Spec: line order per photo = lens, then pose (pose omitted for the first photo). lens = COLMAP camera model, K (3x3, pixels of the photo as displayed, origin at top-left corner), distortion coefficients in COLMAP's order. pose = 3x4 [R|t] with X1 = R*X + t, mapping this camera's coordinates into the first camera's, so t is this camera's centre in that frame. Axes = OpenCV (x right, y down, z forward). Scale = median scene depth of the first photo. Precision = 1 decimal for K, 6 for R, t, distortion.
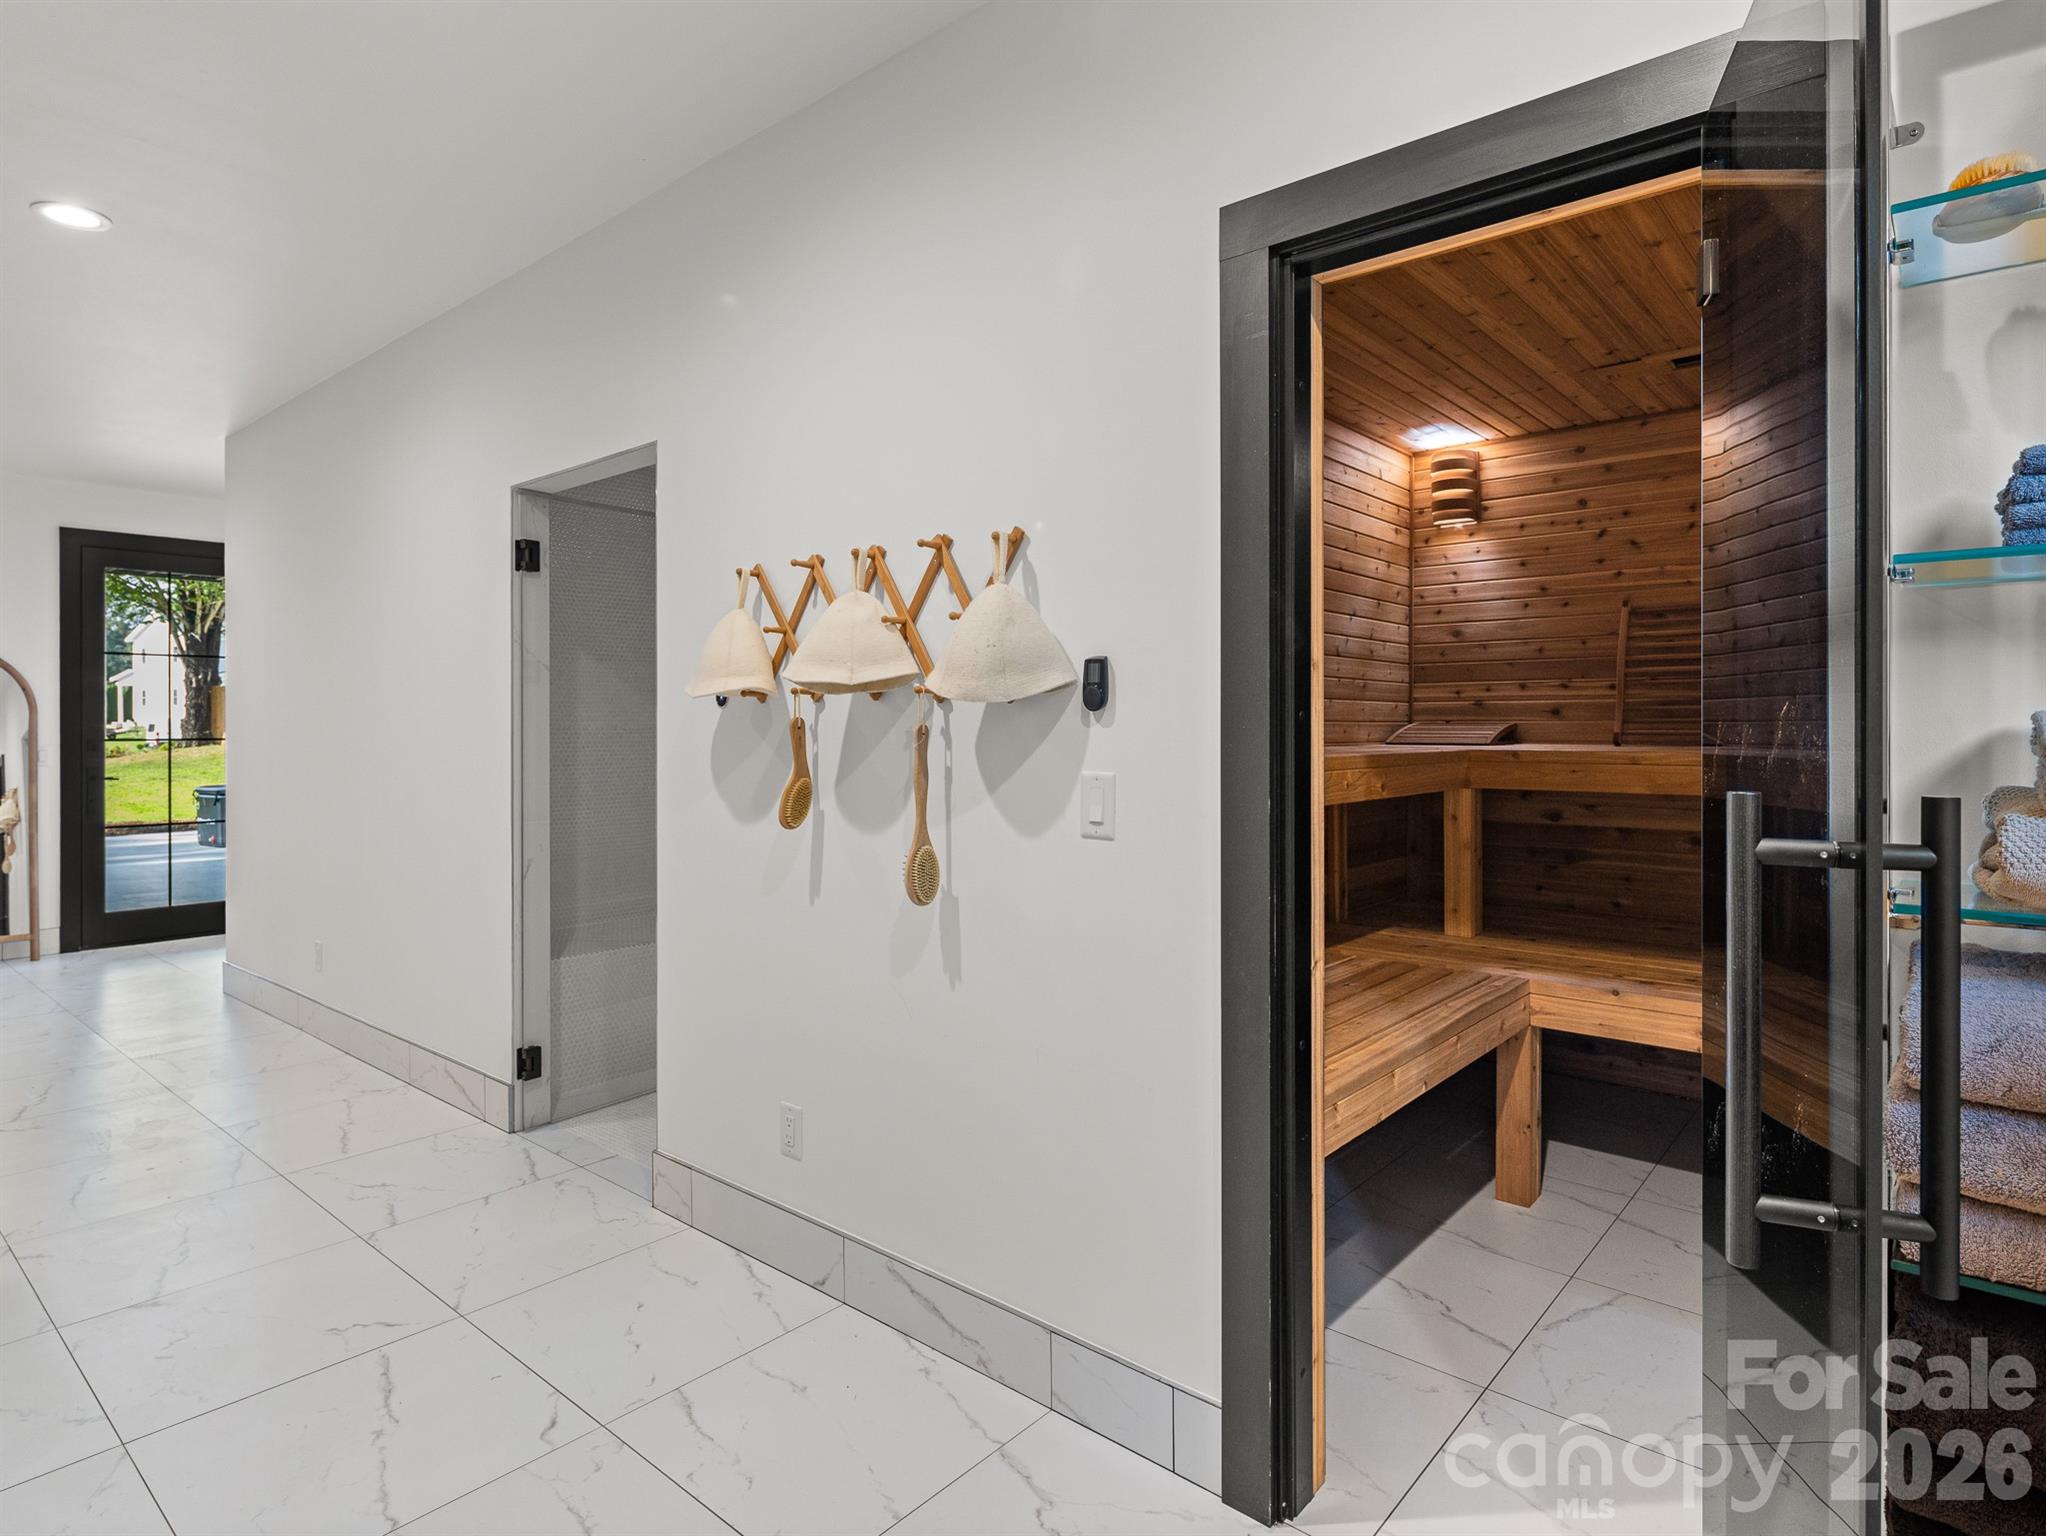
lens RADIAL K [[1120.6, 0, 988.5], [0, 1120.6, 725.6], [0, 0, 1]] dist [0.004289, -0.001414]
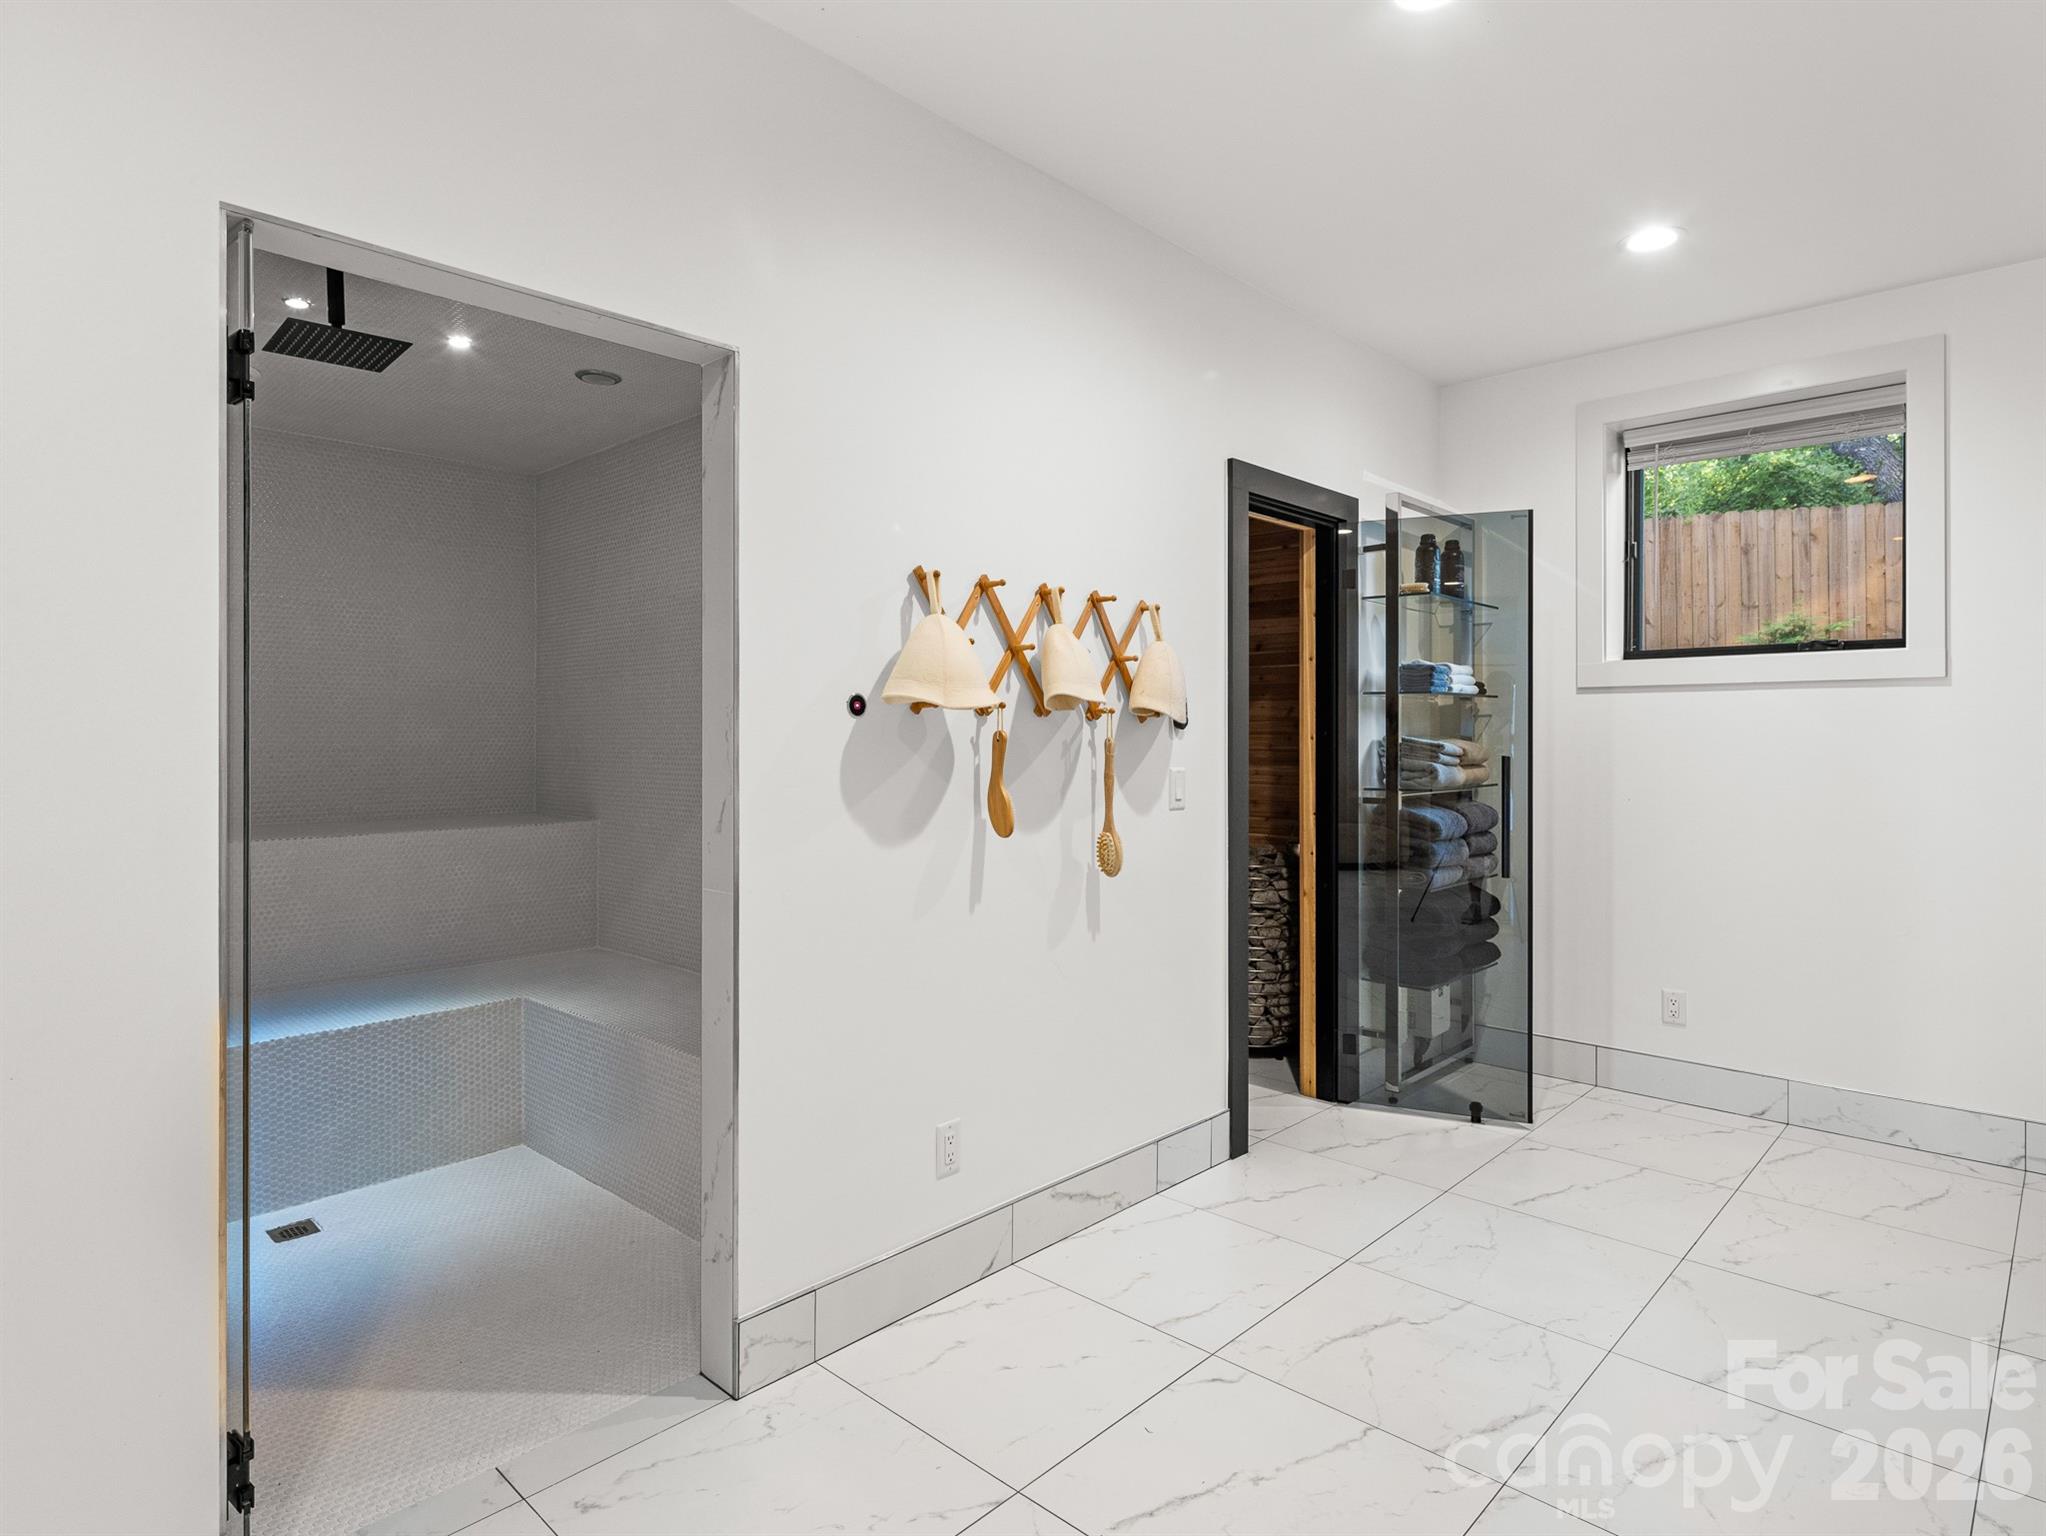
lens RADIAL K [[1120.6, 0, 1017.4], [0, 1120.6, 744.5], [0, 0, 1]] dist [0.004289, -0.001414]
pose [[0.038590, 0.000332, 0.999255, -1.903070], [0.002551, 0.999997, -0.000431, 0.010613], [-0.999252, 0.002566, 0.038589, 1.478239]]
